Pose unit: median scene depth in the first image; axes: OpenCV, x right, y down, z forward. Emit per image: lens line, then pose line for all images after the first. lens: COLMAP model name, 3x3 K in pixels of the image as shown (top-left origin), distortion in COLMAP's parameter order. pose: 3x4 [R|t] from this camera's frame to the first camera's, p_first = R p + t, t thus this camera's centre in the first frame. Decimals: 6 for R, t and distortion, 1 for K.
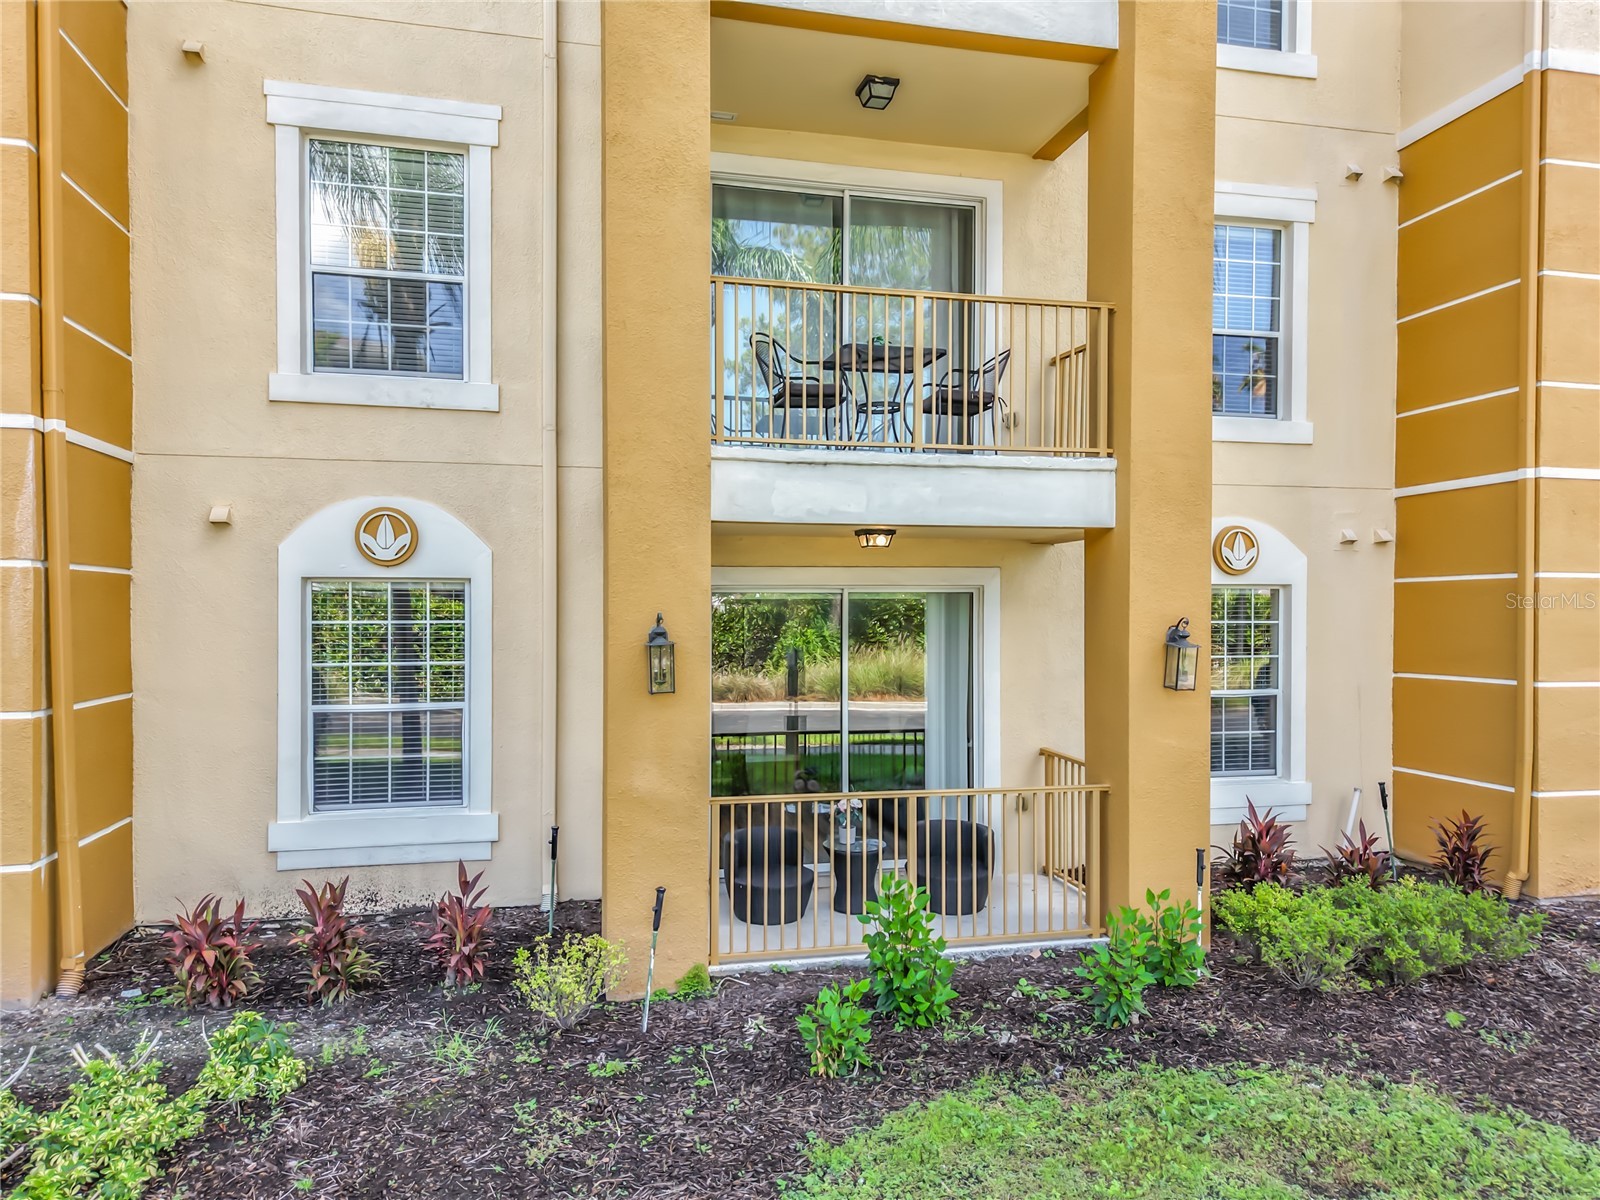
lens RADIAL K [[1099.5, 0, 800.0], [0, 1099.5, 600.0], [0, 0, 1]] dist [0.030085, 0.001649]
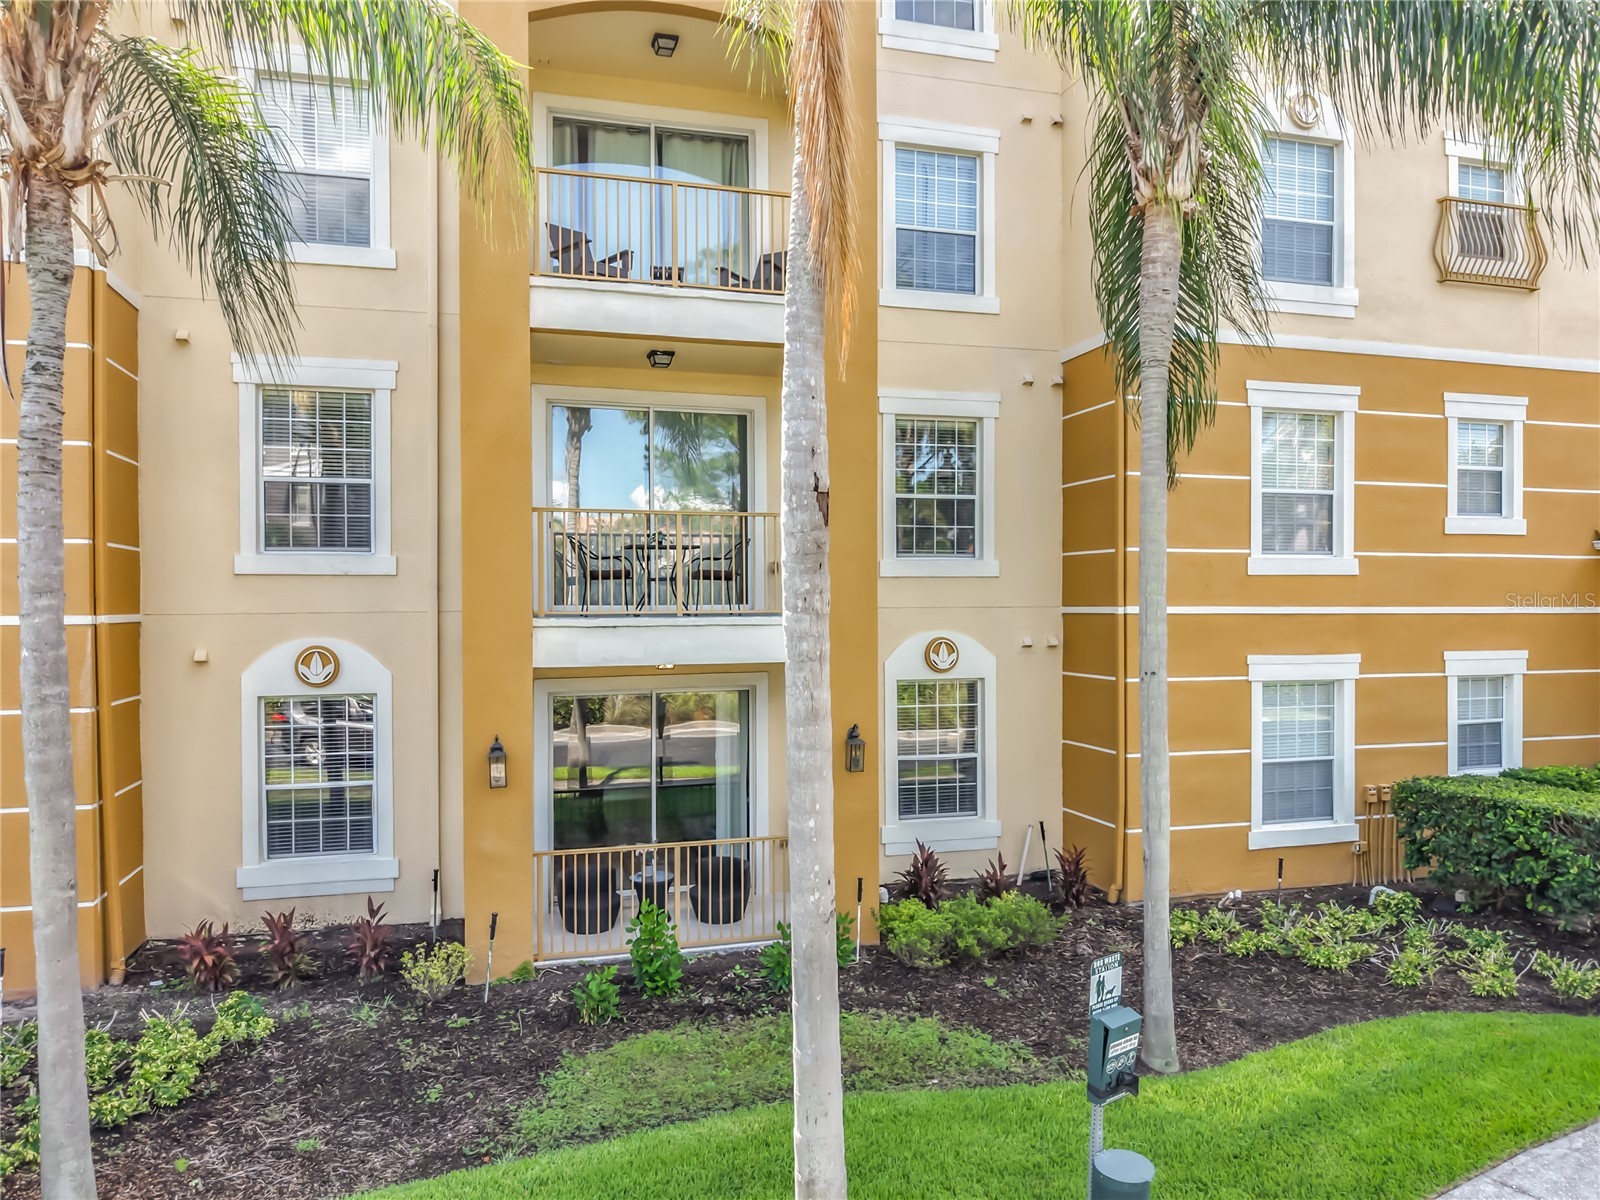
lens RADIAL K [[1131.4, 0, 800.0], [0, 1131.4, 600.0], [0, 0, 1]] dist [-0.006375, -0.004292]
pose [[0.998753, -0.005428, 0.049620, 0.218747], [0.005192, 0.999975, 0.004895, -0.182823], [-0.049645, -0.004631, 0.998756, -0.604948]]
